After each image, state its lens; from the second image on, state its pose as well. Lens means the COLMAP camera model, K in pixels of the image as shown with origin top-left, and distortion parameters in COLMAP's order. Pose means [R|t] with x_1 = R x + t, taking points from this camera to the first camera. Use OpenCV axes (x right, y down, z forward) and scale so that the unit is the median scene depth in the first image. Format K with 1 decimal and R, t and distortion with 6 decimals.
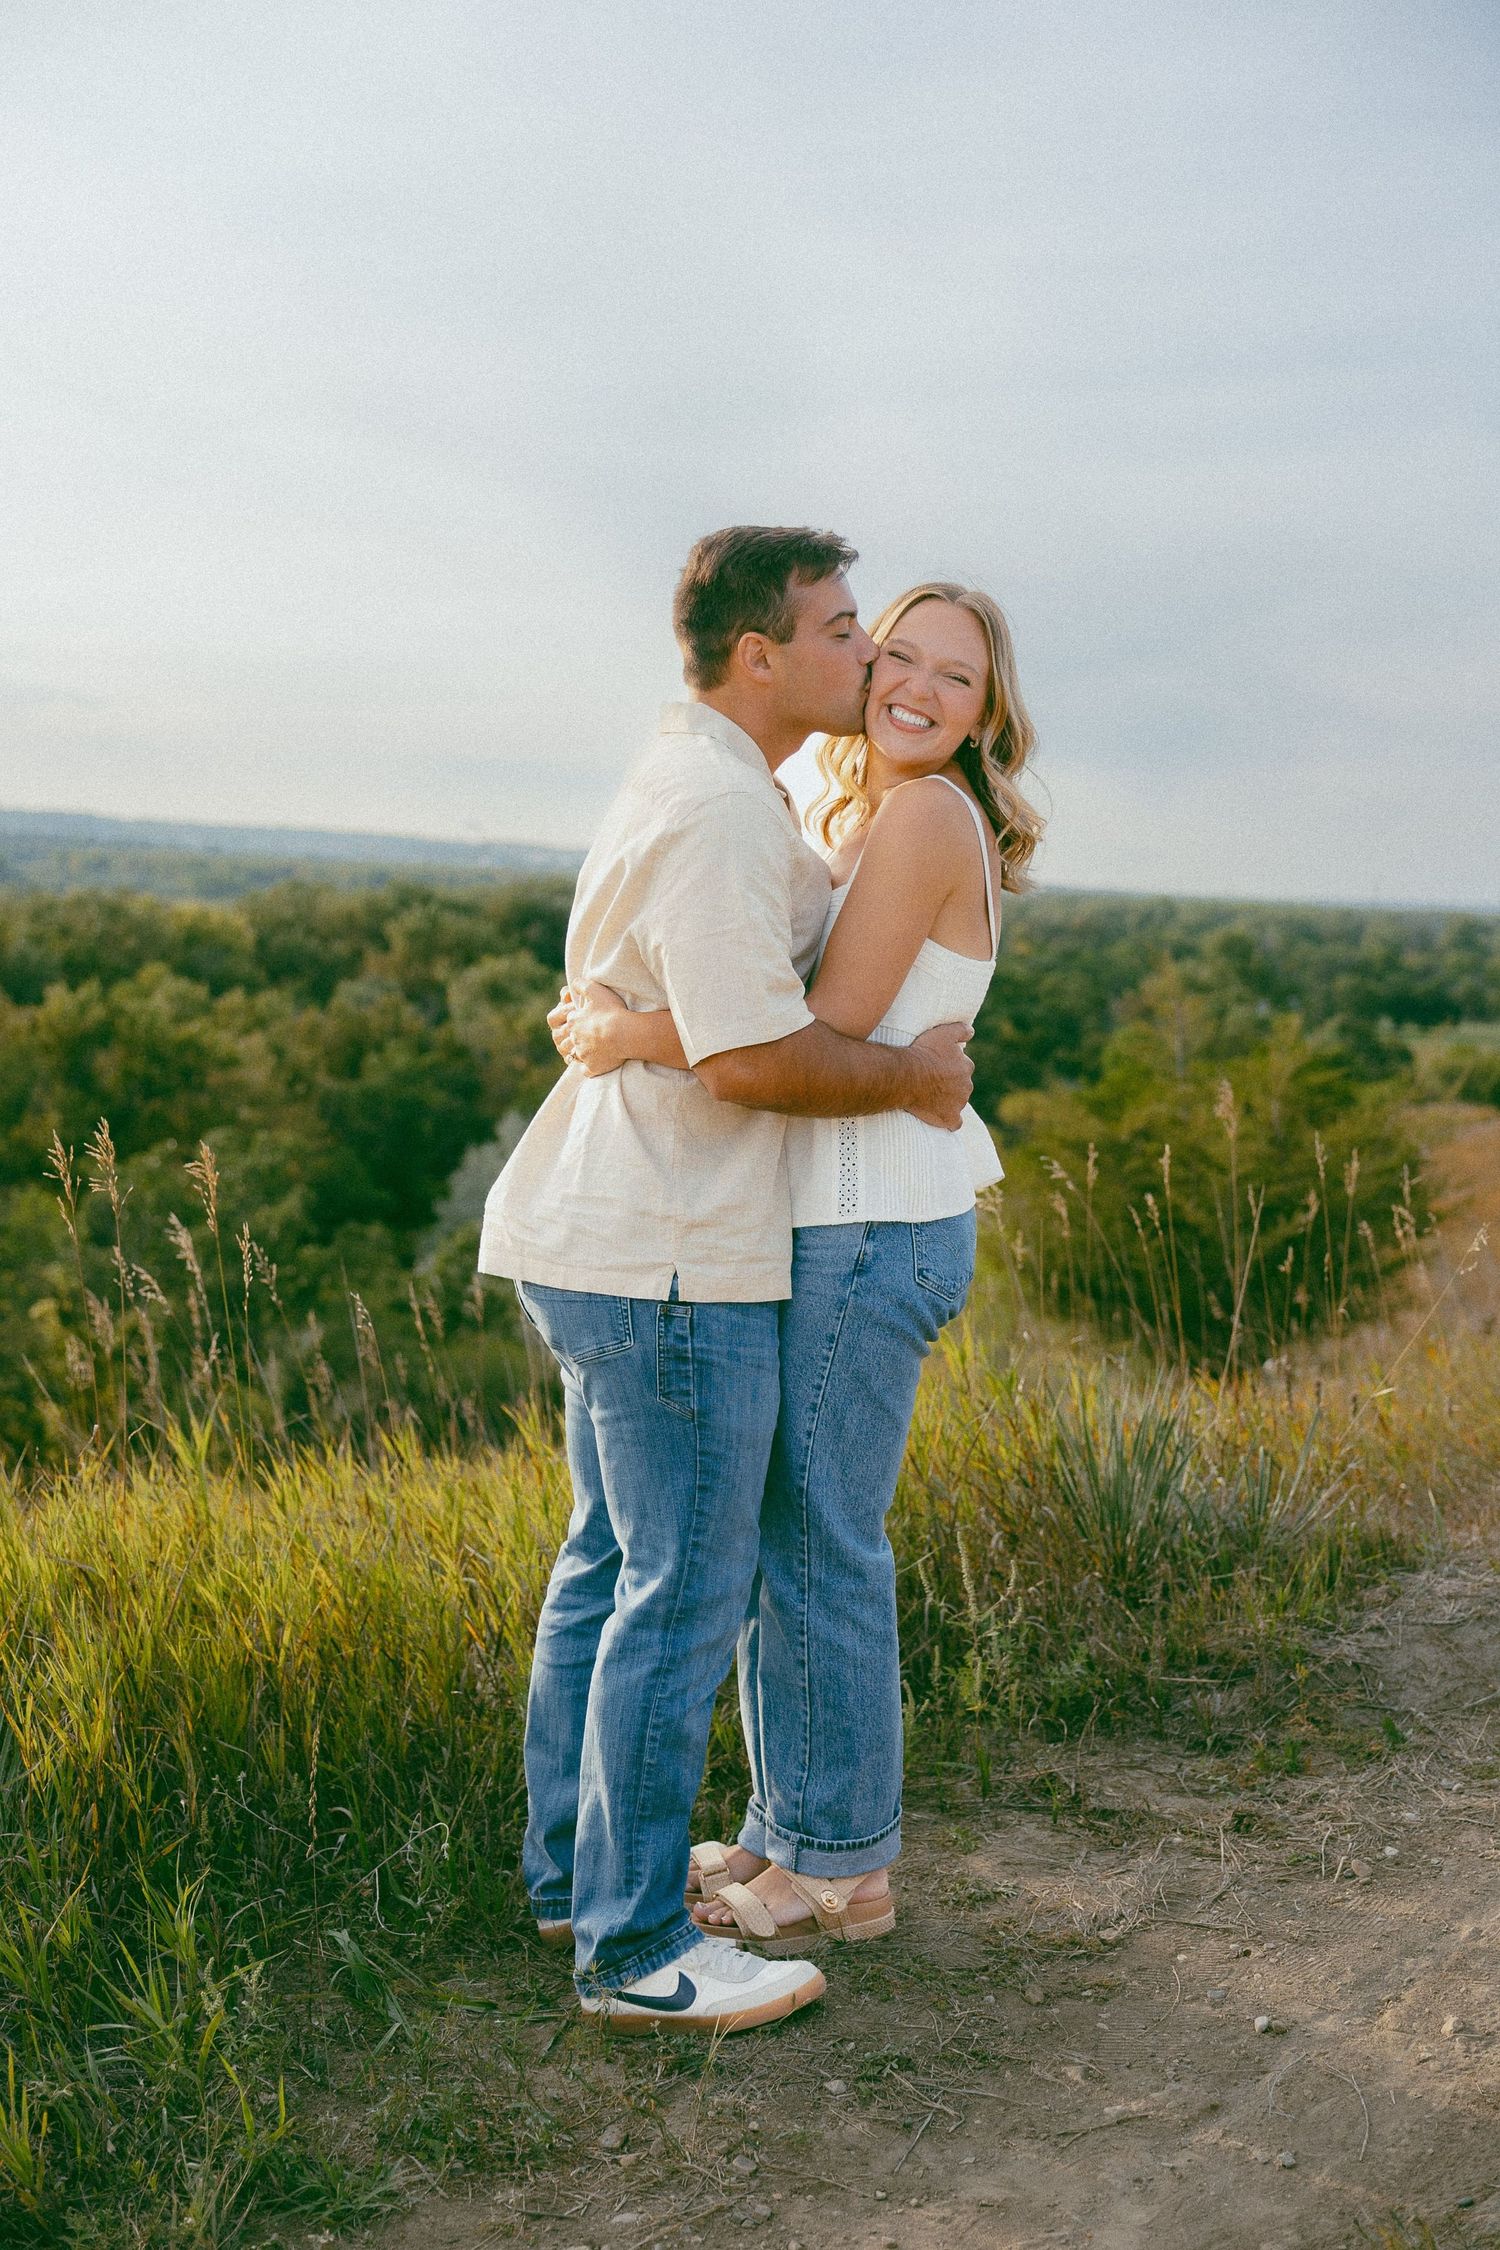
lens RADIAL K [[2550.8, 0, 750.0], [0, 2550.8, 1125.0], [0, 0, 1]] dist [0.036216, -0.054115]
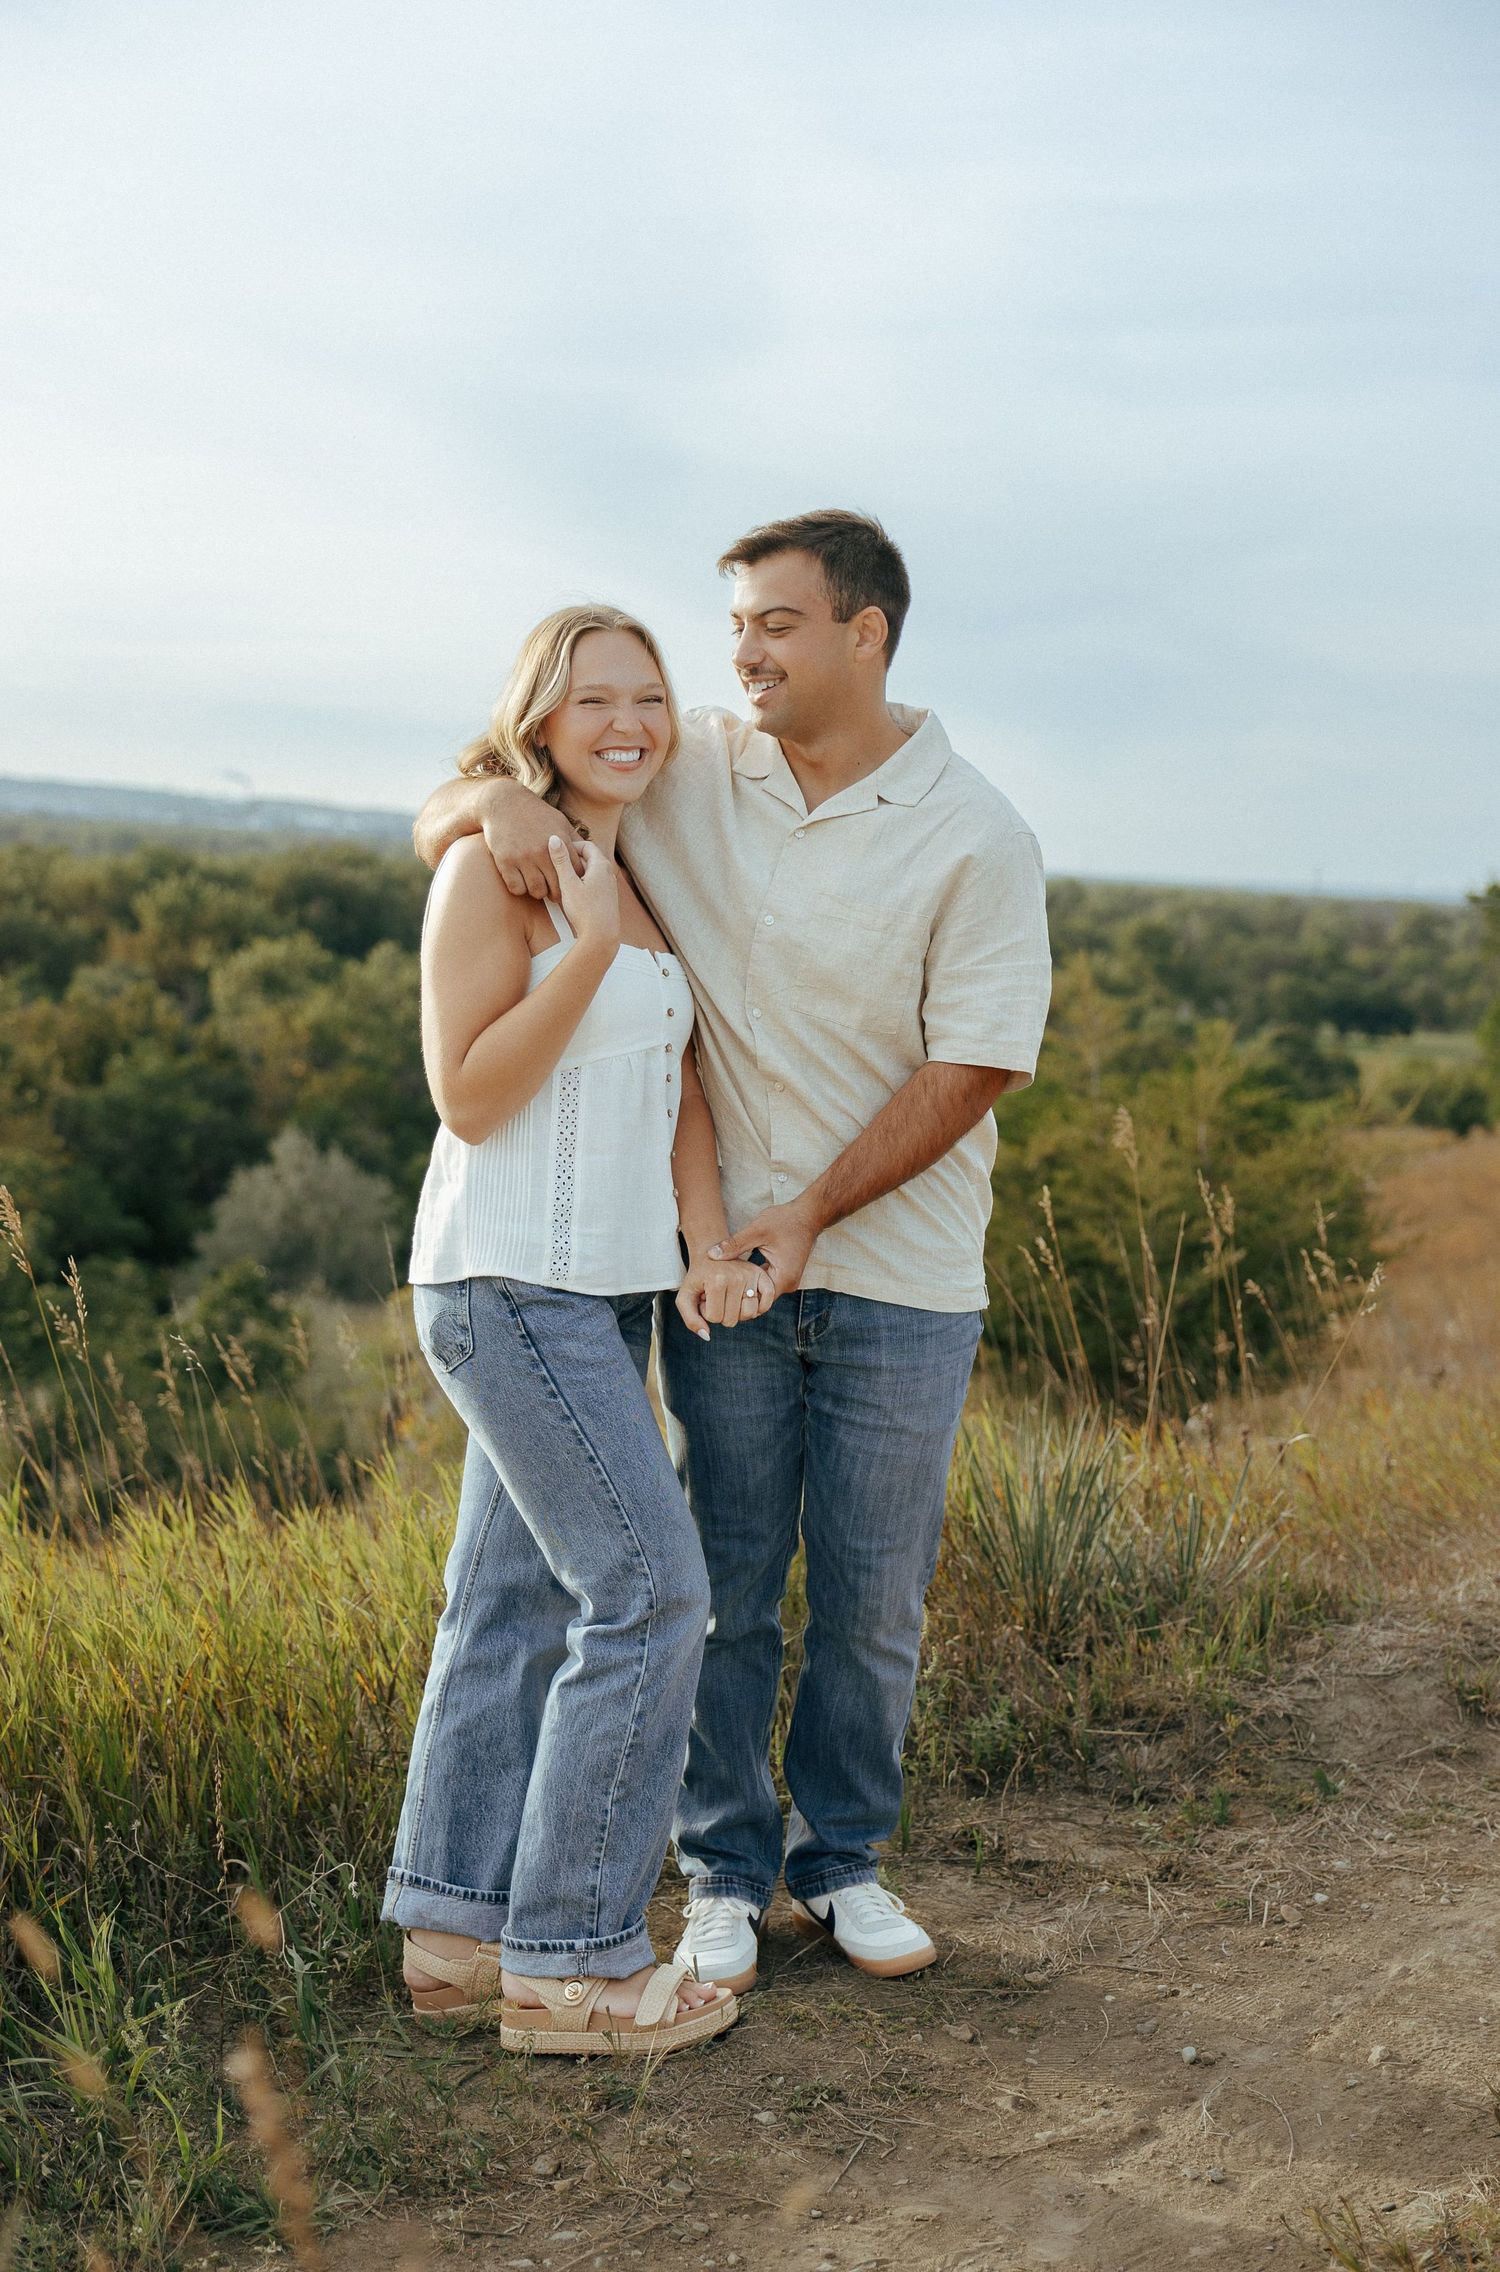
lens RADIAL K [[3061.7, 0, 750.0], [0, 3061.7, 1136.0], [0, 0, 1]] dist [-0.013751, 0.094625]
pose [[0.998313, 0.008672, 0.057409, -0.032538], [-0.008488, 0.999958, -0.003450, -0.000711], [-0.057436, 0.002957, 0.998345, -0.136385]]
